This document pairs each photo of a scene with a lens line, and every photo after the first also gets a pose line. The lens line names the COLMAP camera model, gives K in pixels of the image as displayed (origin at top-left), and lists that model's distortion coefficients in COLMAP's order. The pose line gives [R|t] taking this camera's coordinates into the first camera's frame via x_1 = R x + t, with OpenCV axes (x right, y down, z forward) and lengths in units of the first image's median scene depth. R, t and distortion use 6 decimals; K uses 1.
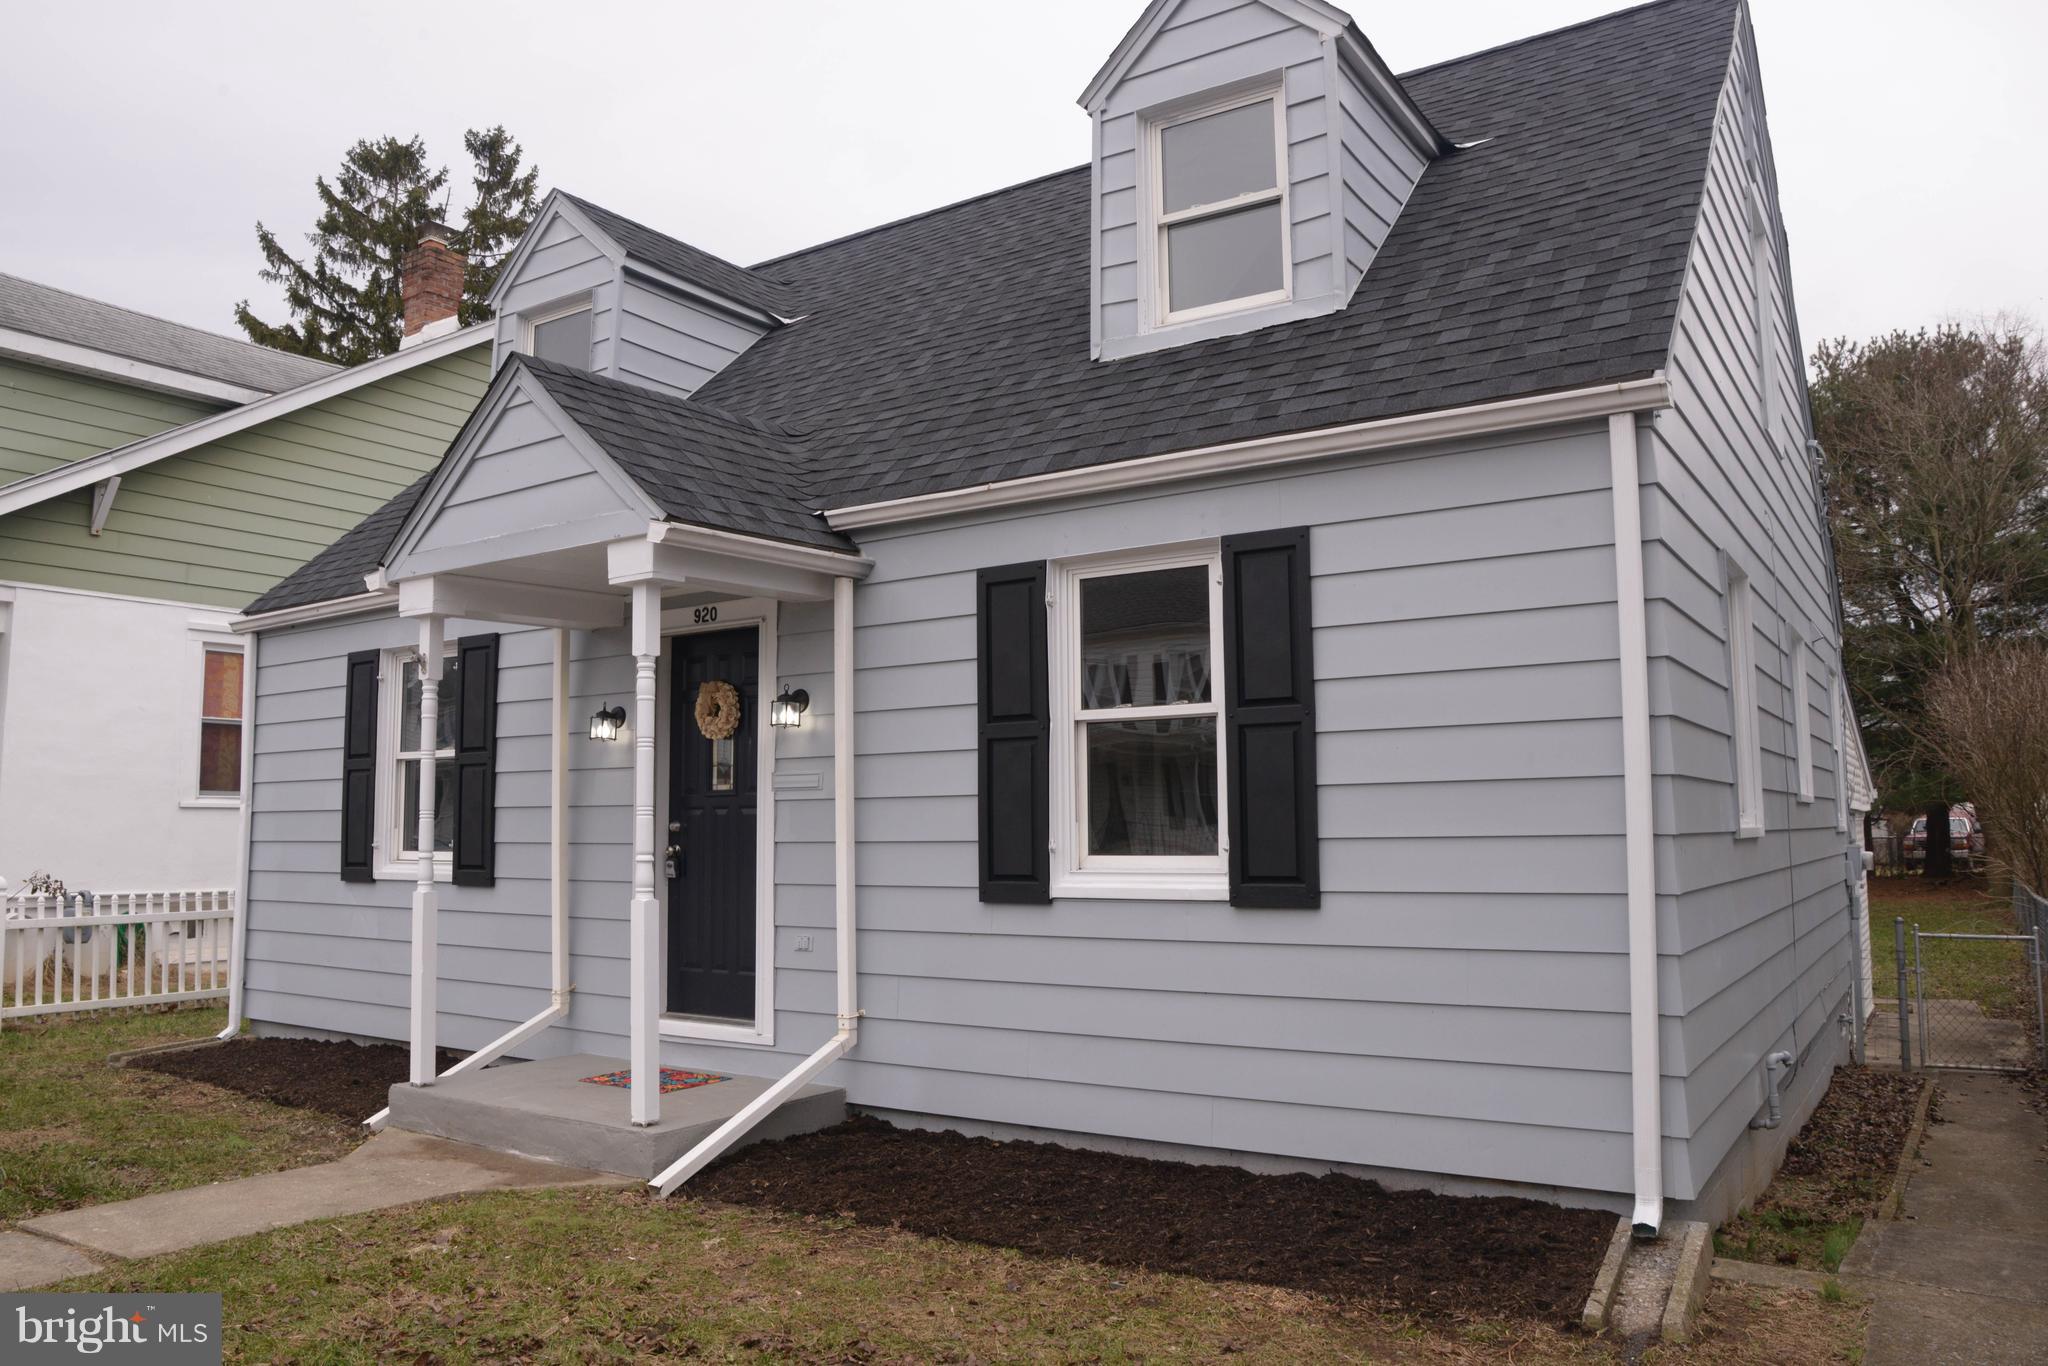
lens RADIAL K [[1440.8, 0, 1029.8], [0, 1440.8, 686.0], [0, 0, 1]] dist [-0.127674, 0.089553]
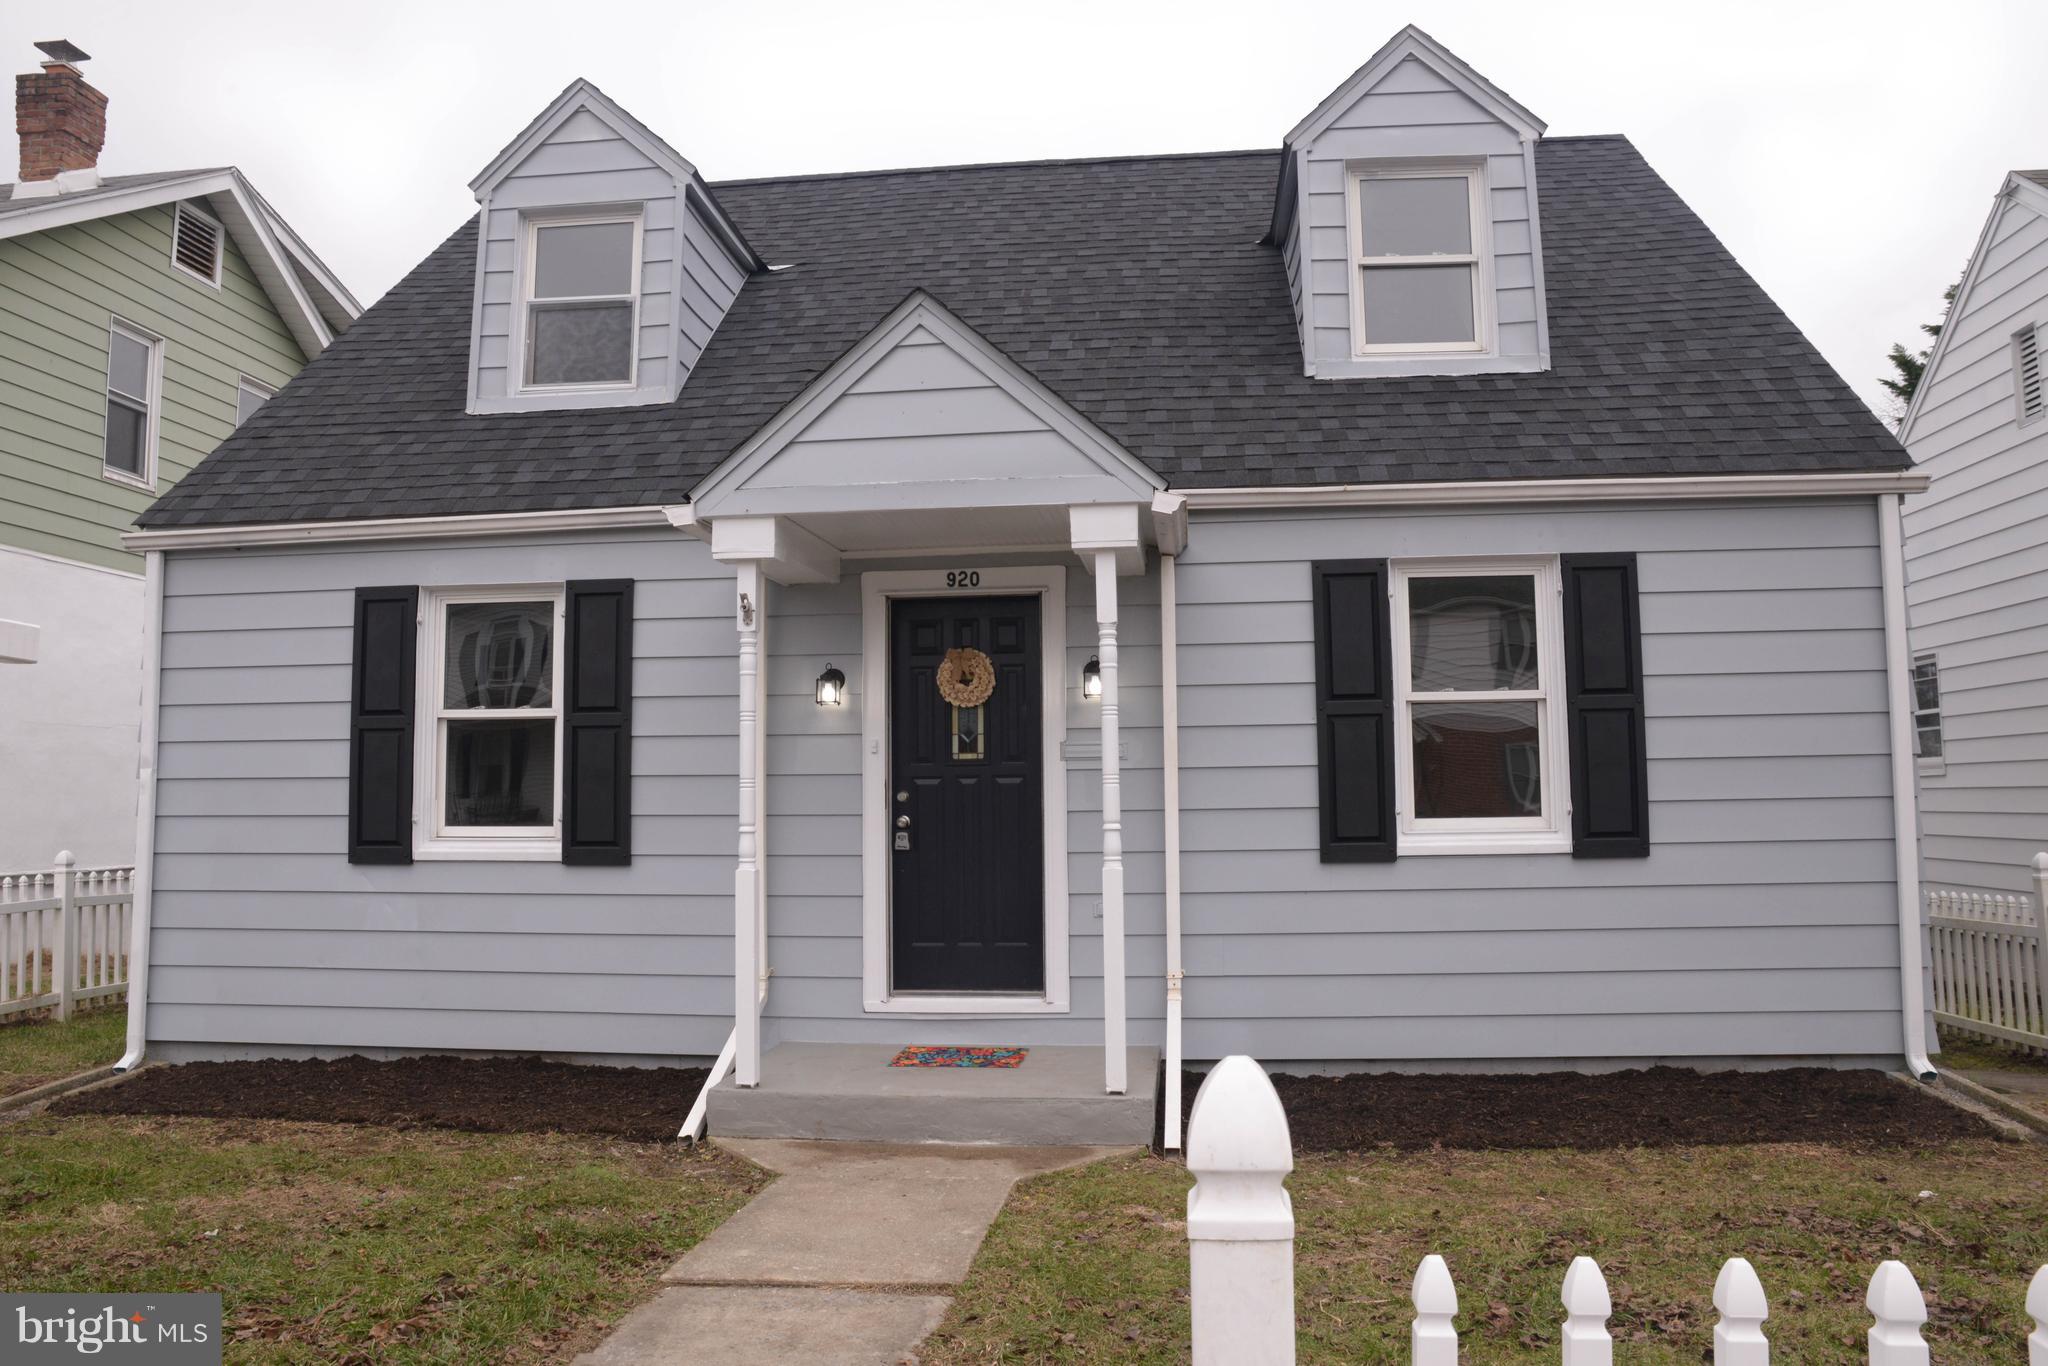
lens RADIAL K [[1450.5, 0, 1013.0], [0, 1450.5, 663.8], [0, 0, 1]] dist [-0.138896, 0.100988]
pose [[0.890810, 0.043709, 0.452270, -0.562712], [-0.043378, 0.998997, -0.011109, 0.015432], [-0.452301, -0.009723, 0.891812, 0.092378]]
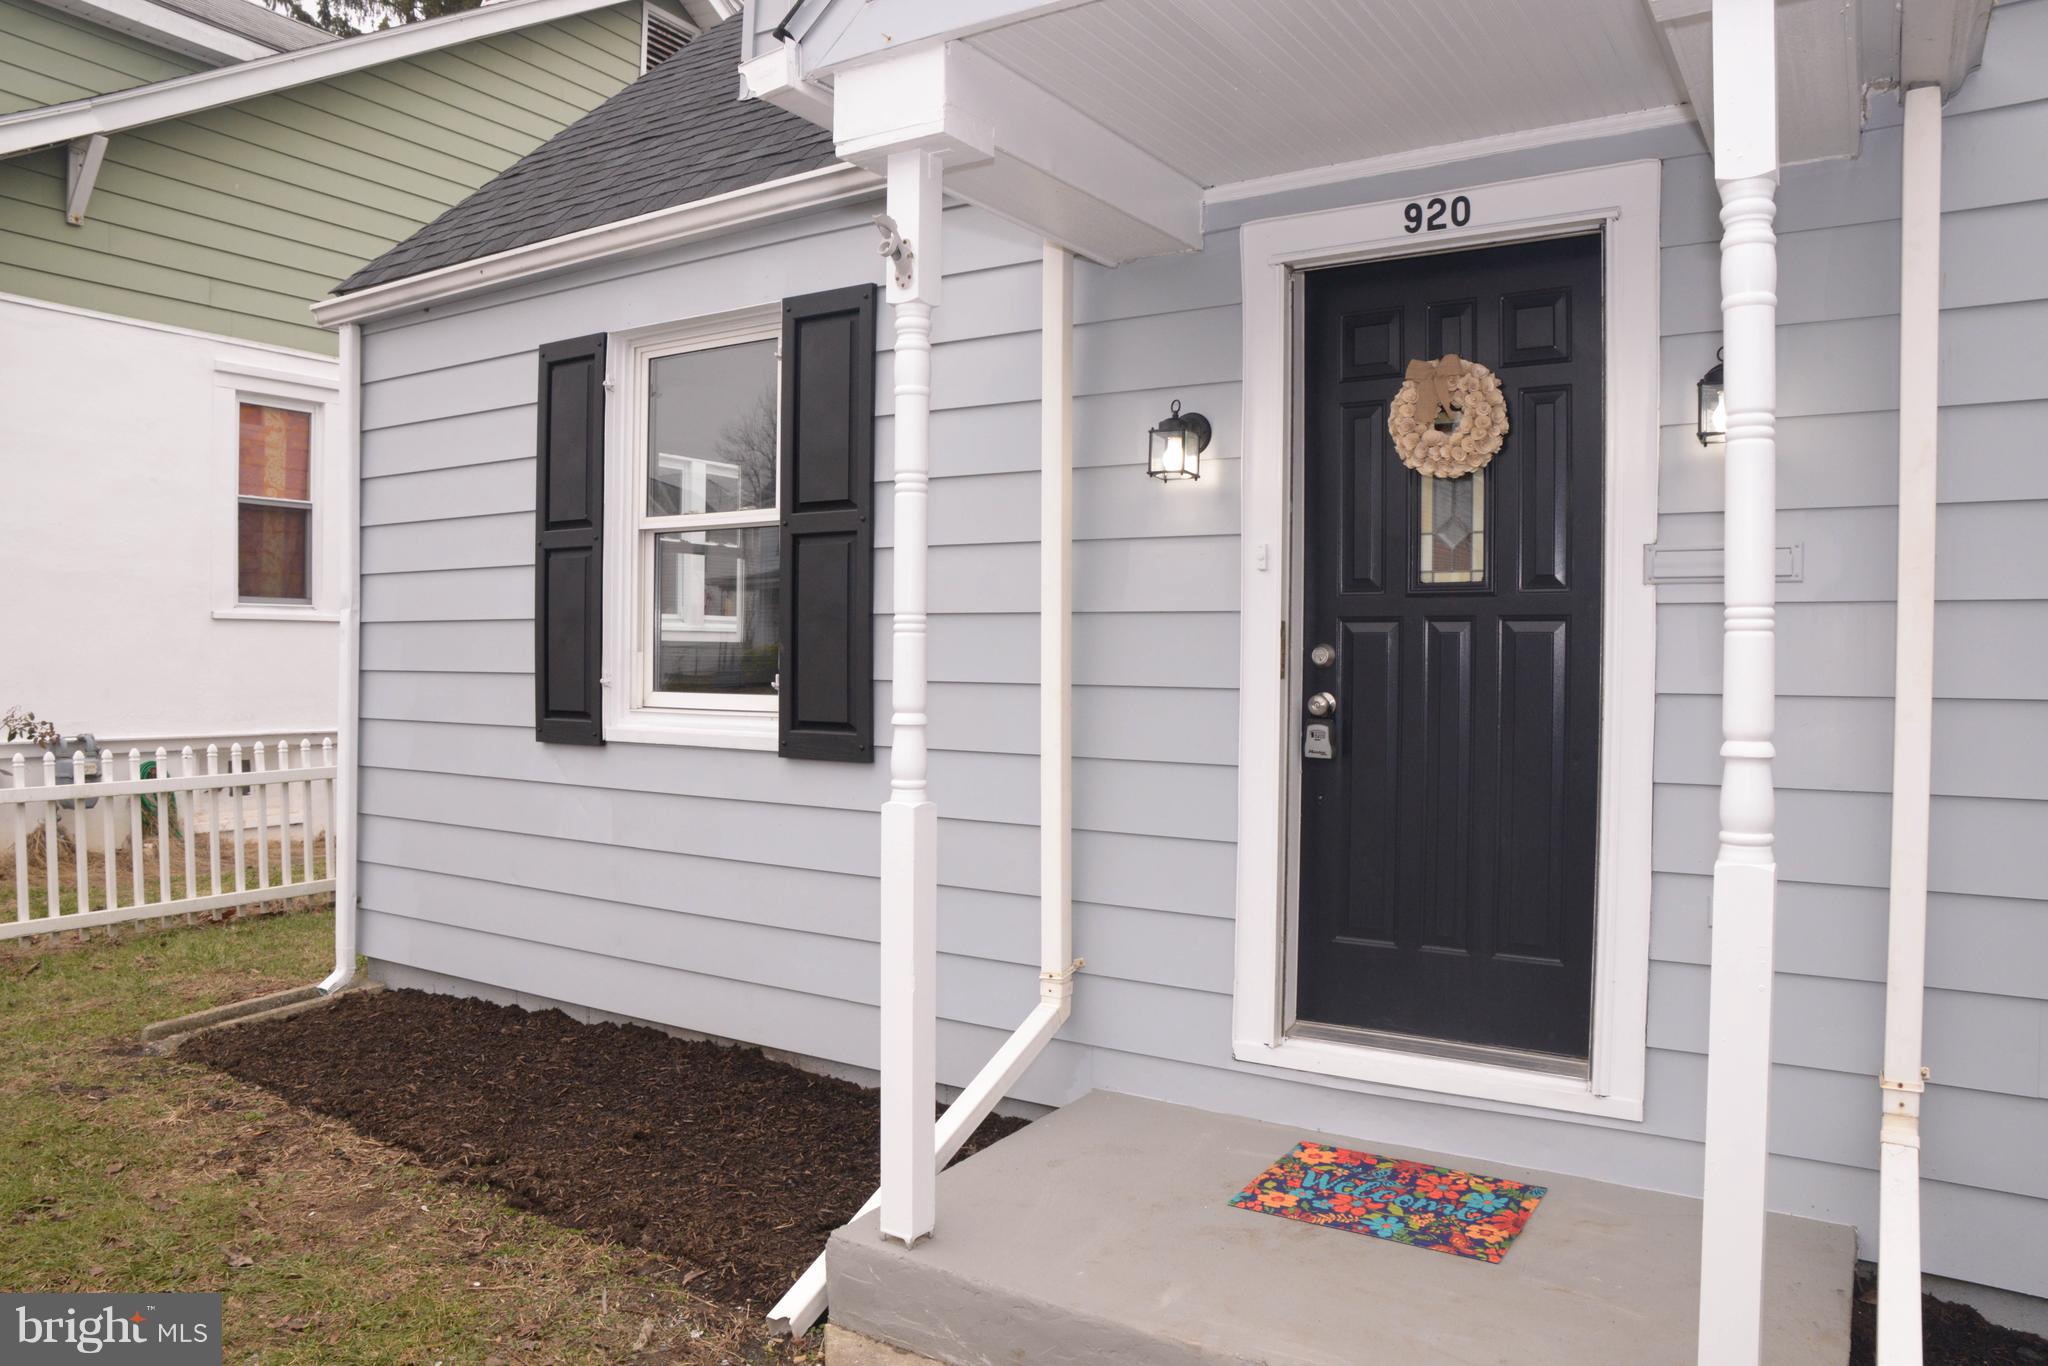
lens RADIAL K [[1381.8, 0, 1024.0], [0, 1381.8, 683.0], [0, 0, 1]] dist [-0.125468, 0.087999]
pose [[0.999582, 0.017919, 0.022689, -0.326482], [-0.020451, 0.992944, 0.116809, 0.048871], [-0.020436, -0.117224, 0.992895, 0.474435]]
